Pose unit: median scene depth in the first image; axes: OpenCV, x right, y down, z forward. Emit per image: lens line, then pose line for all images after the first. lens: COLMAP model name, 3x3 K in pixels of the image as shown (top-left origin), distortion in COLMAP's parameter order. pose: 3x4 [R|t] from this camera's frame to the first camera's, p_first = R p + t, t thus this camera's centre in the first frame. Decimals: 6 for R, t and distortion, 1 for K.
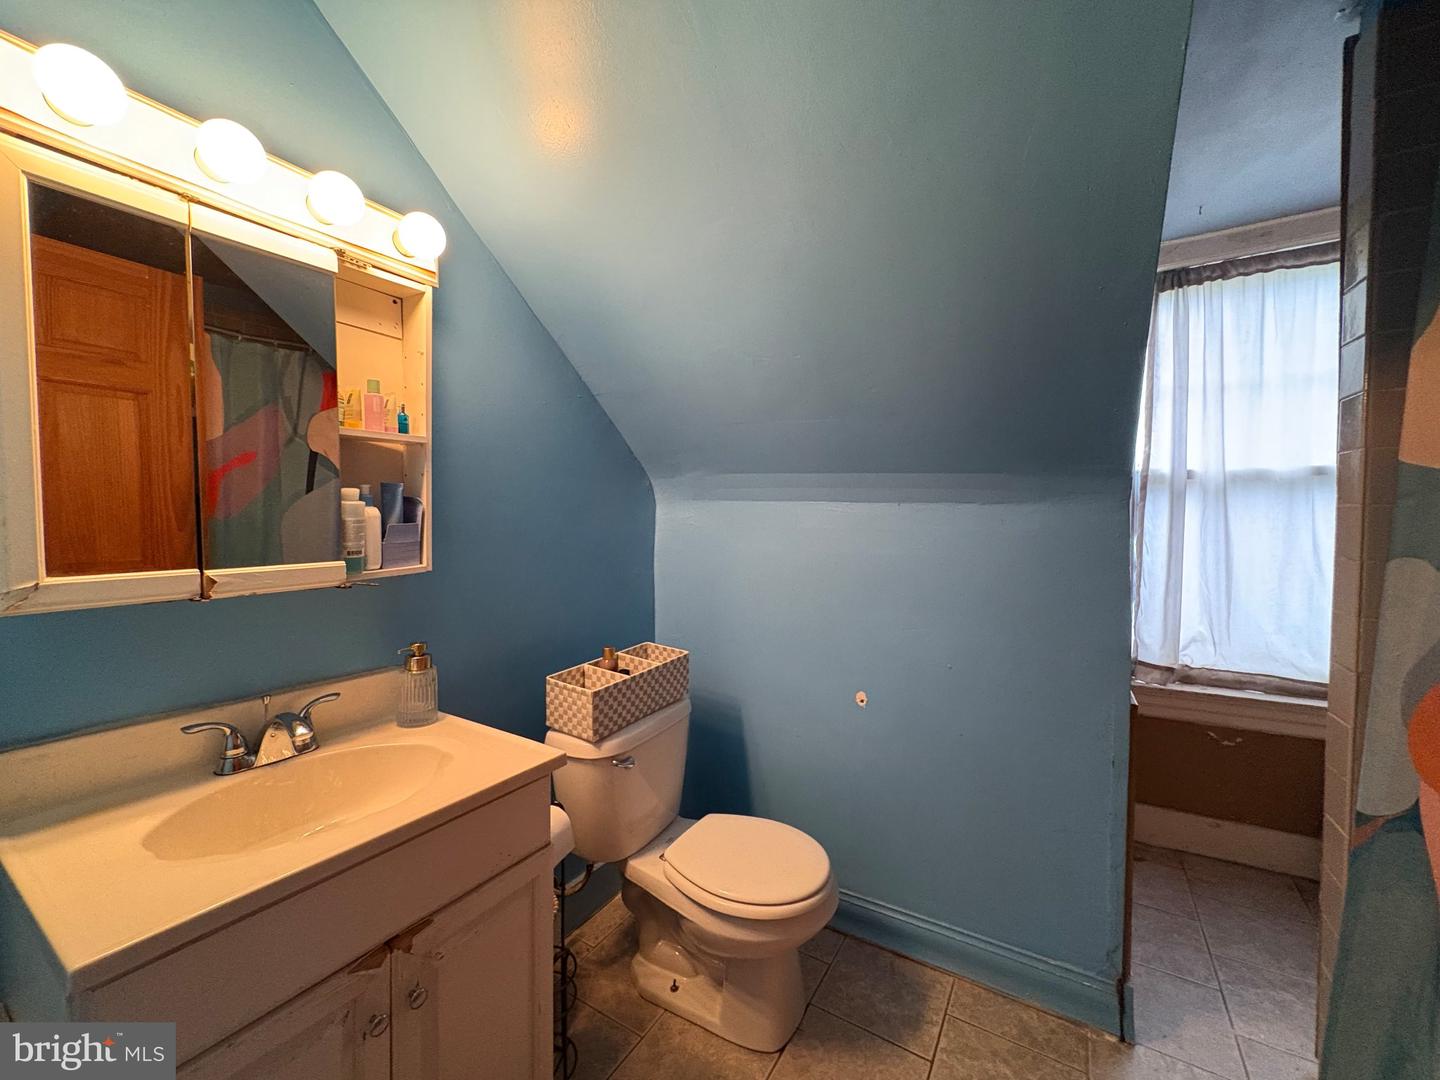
lens RADIAL K [[573.1, 0, 720.0], [0, 573.1, 540.0], [0, 0, 1]] dist [-0.002284, 0.000007]
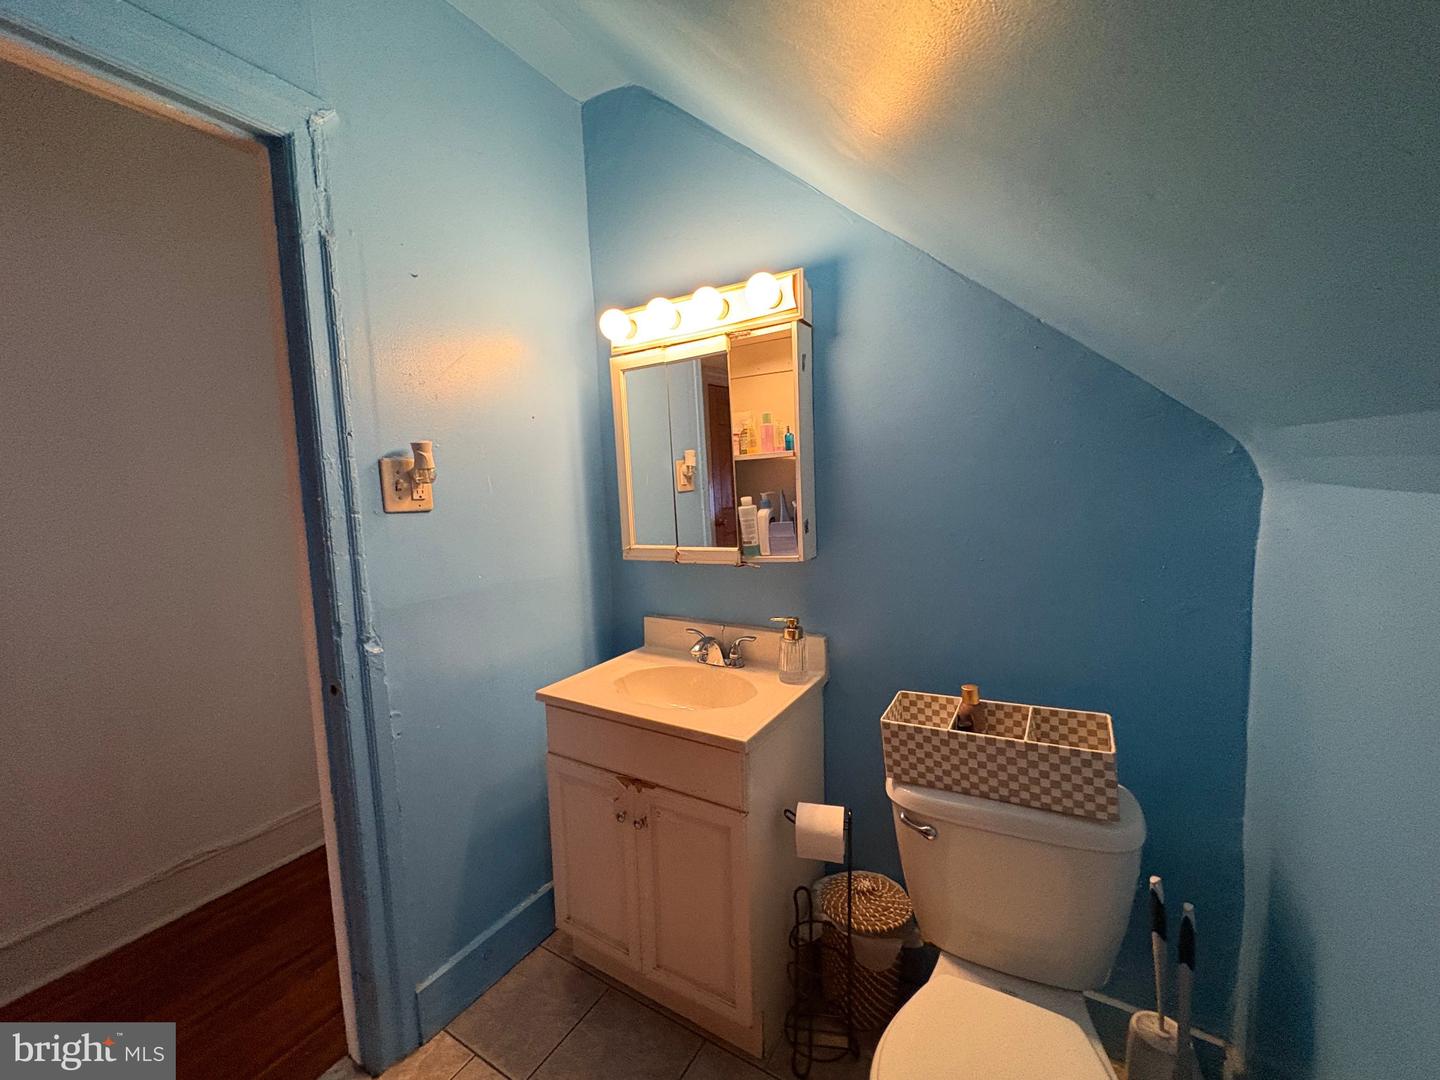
lens RADIAL K [[573.1, 0, 720.0], [0, 573.1, 540.0], [0, 0, 1]] dist [-0.002284, 0.000007]
pose [[0.012067, 0.096807, -0.995230, 0.740130], [0.003369, 0.995293, 0.096854, -0.116601], [0.999922, -0.004522, 0.011684, 0.878197]]
